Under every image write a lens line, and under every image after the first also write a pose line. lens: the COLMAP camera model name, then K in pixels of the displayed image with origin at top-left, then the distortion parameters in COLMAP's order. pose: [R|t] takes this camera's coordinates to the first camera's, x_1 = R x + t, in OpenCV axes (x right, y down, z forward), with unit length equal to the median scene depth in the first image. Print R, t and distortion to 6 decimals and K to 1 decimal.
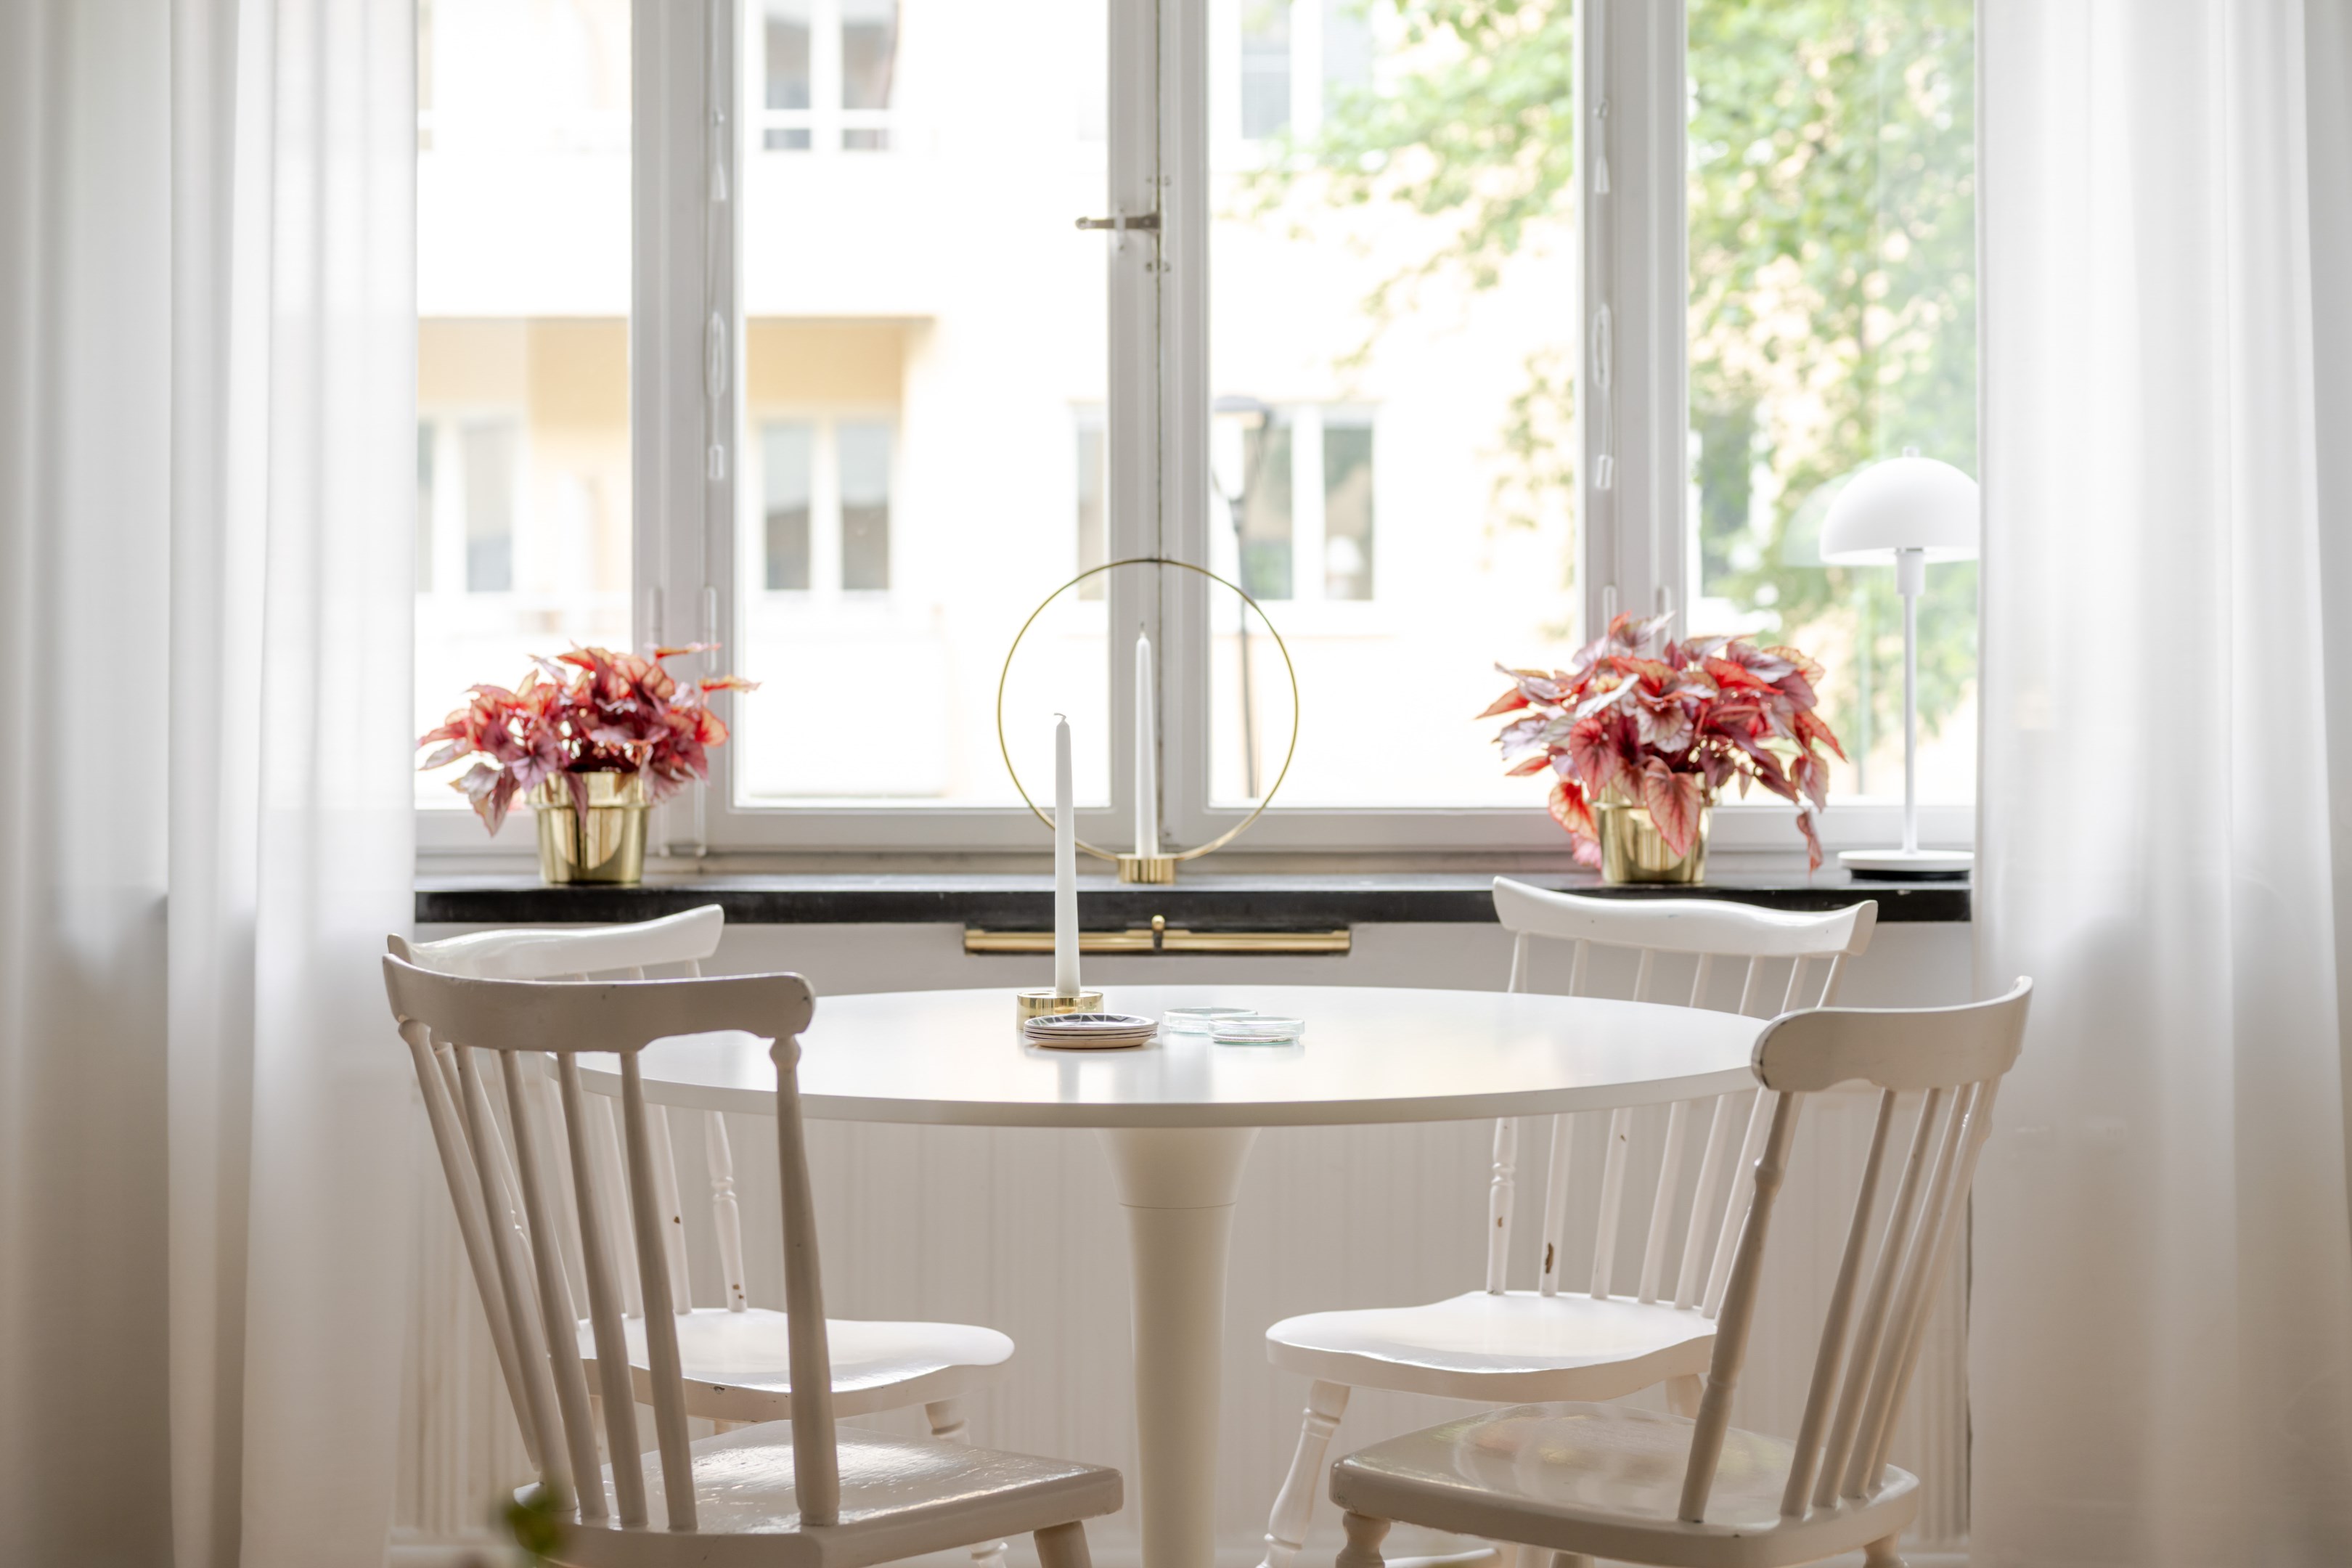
lens RADIAL K [[4168.6, 0, 1197.5], [0, 4168.6, 690.4], [0, 0, 1]] dist [0.007257, 0.000000]
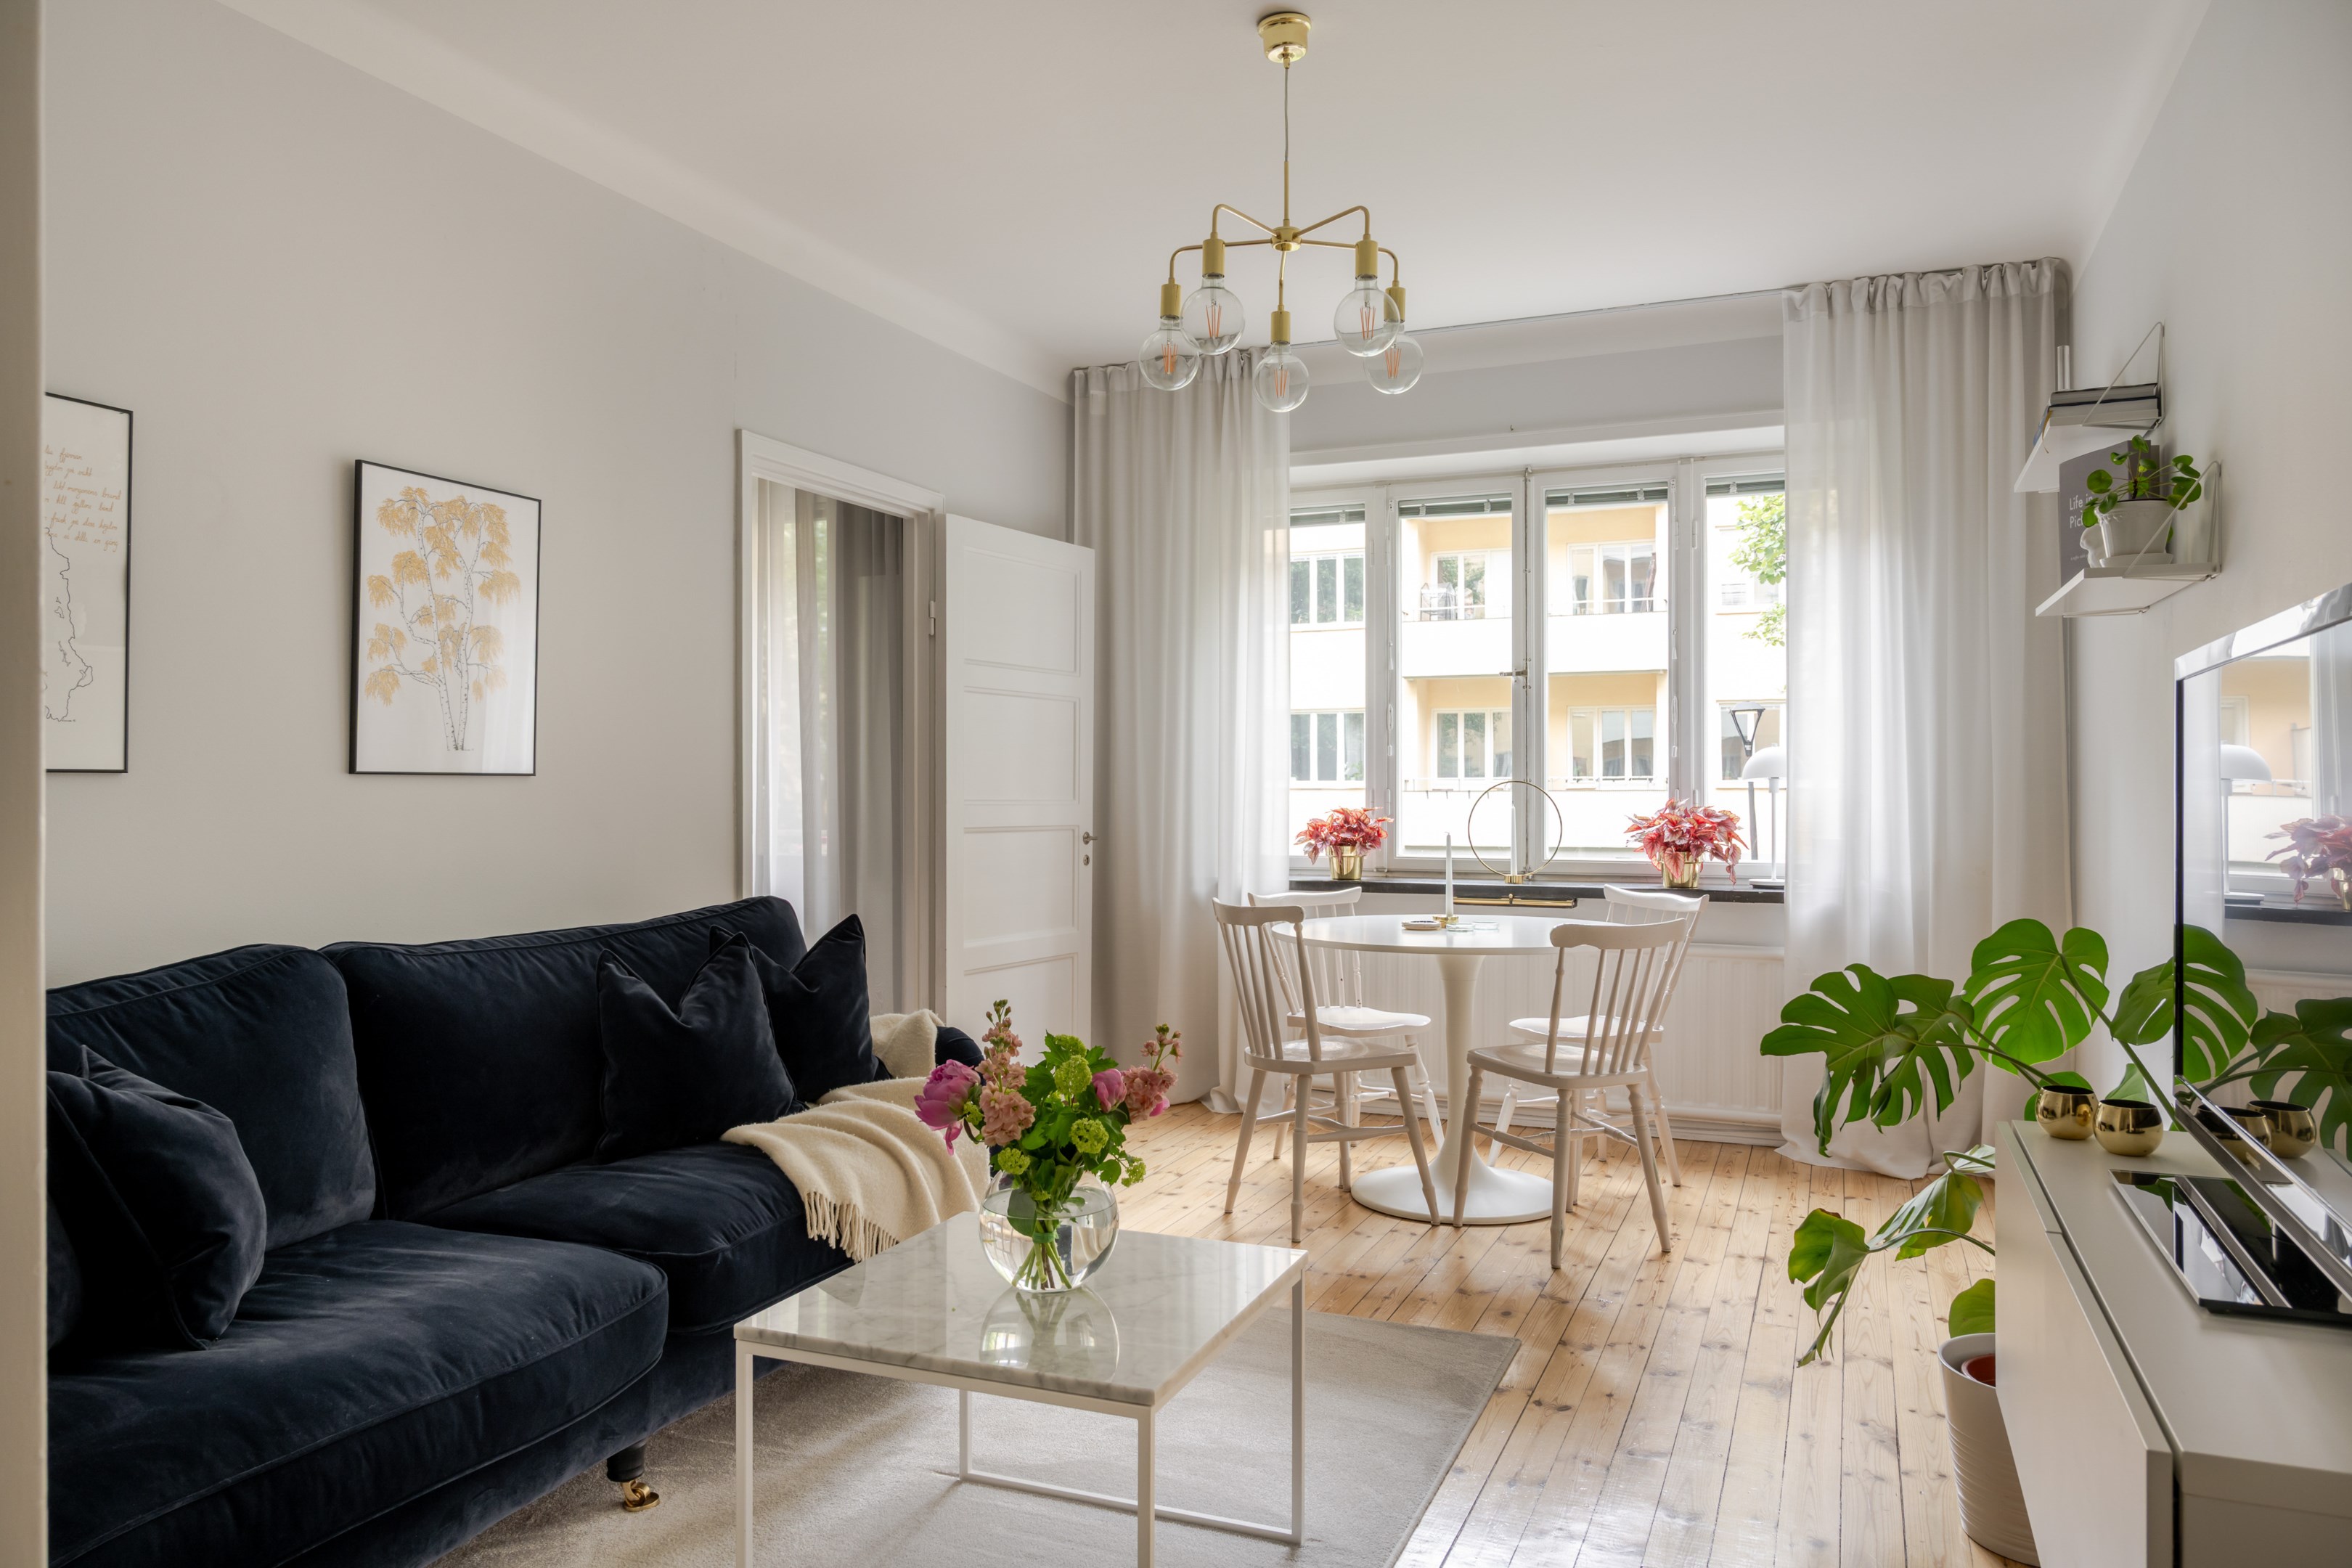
lens RADIAL K [[1518.5, 0, 1205.7], [0, 1518.5, 787.7], [0, 0, 1]] dist [-0.004175, 0.001452]
pose [[0.930902, 0.001223, -0.365267, 0.193046], [-0.006401, 0.999895, -0.012967, -0.010045], [0.365213, 0.014409, 0.930813, -0.157793]]
